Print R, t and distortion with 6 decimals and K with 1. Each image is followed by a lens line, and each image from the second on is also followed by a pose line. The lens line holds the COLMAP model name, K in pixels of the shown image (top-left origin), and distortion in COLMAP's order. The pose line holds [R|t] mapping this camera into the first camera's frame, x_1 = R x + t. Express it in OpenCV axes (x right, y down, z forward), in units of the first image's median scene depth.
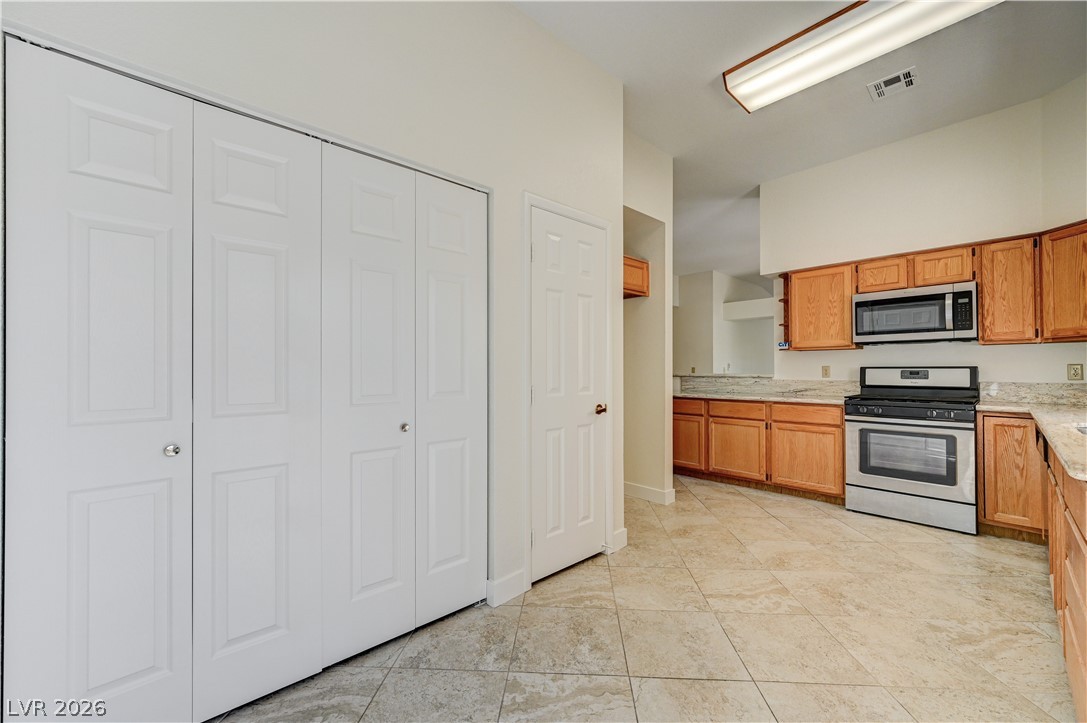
lens RADIAL K [[429.9, 0, 546.6], [0, 429.9, 365.6], [0, 0, 1]] dist [-0.000472, 0.000866]
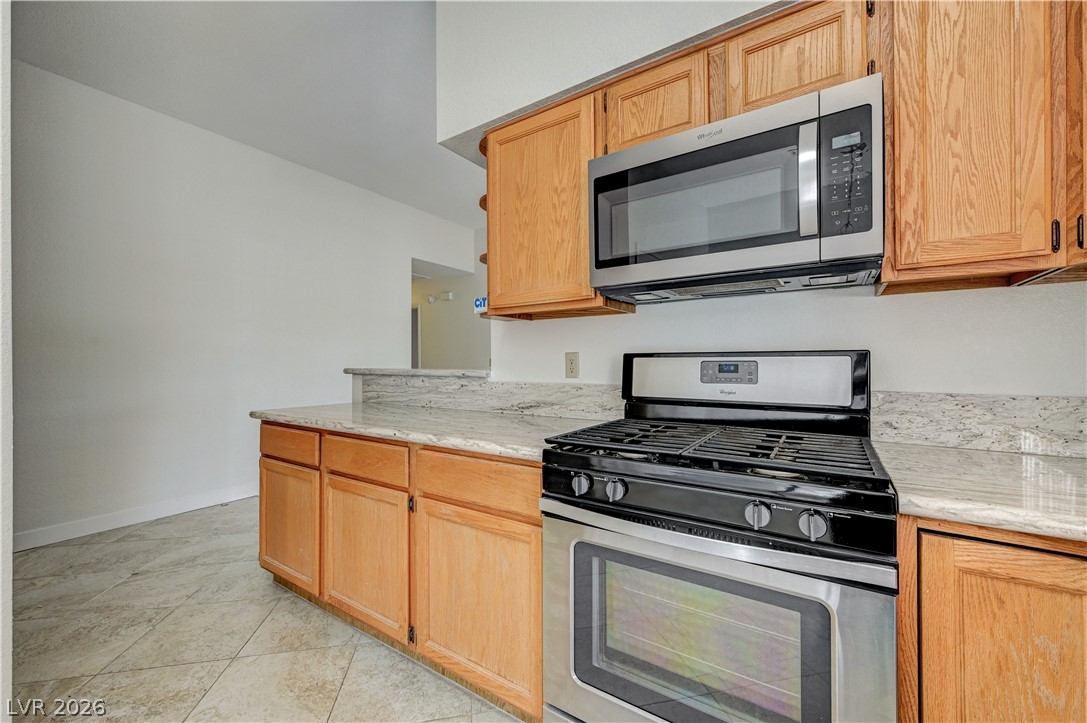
lens RADIAL K [[429.9, 0, 546.9], [0, 429.9, 361.9], [0, 0, 1]] dist [-0.000472, 0.000866]
pose [[0.971290, -0.000627, 0.237898, 0.646587], [-0.001051, 0.999975, 0.006924, 0.009525], [-0.237896, -0.006976, 0.971266, 0.707680]]
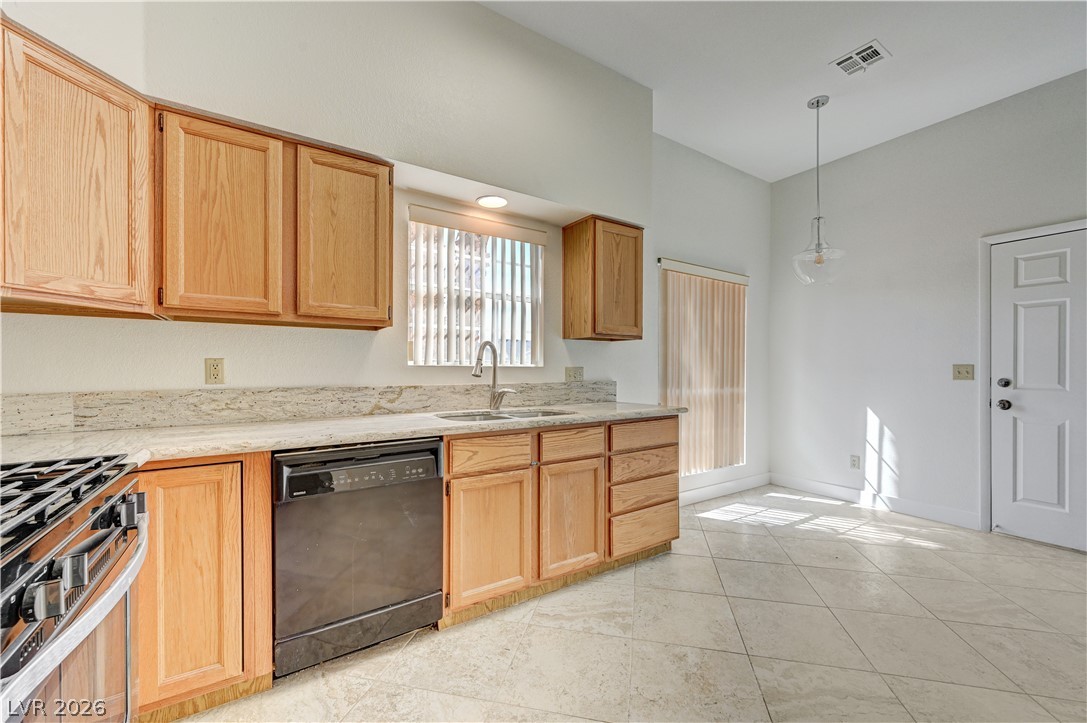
lens RADIAL K [[429.9, 0, 546.1], [0, 429.9, 371.2], [0, 0, 1]] dist [-0.000472, 0.000866]
pose [[-0.986377, -0.000381, 0.164500, 0.525180], [-0.001382, 0.999981, -0.005972, 0.014404], [-0.164495, -0.006118, -0.986359, 1.150185]]
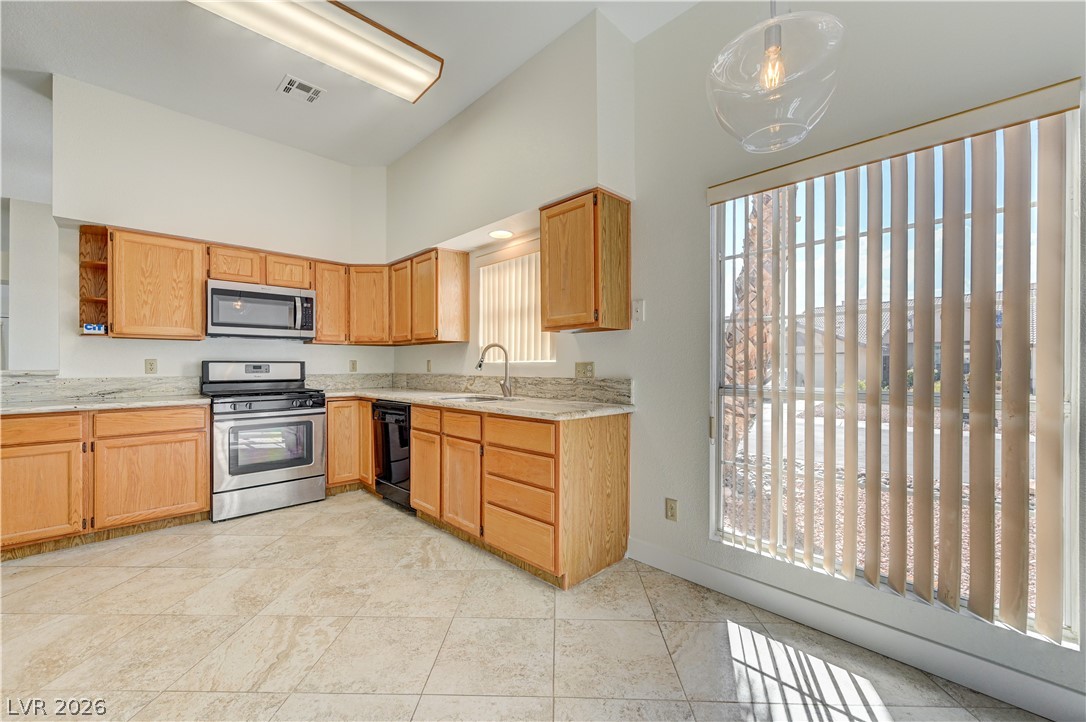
lens RADIAL K [[429.5, 0, 546.2], [0, 429.5, 366.1], [0, 0, 1]] dist [-0.000472, 0.000866]
pose [[-0.032244, 0.000142, 0.999480, -0.215337], [-0.008943, 0.999960, -0.000431, 0.009228], [-0.999440, -0.008952, -0.032241, 0.364741]]
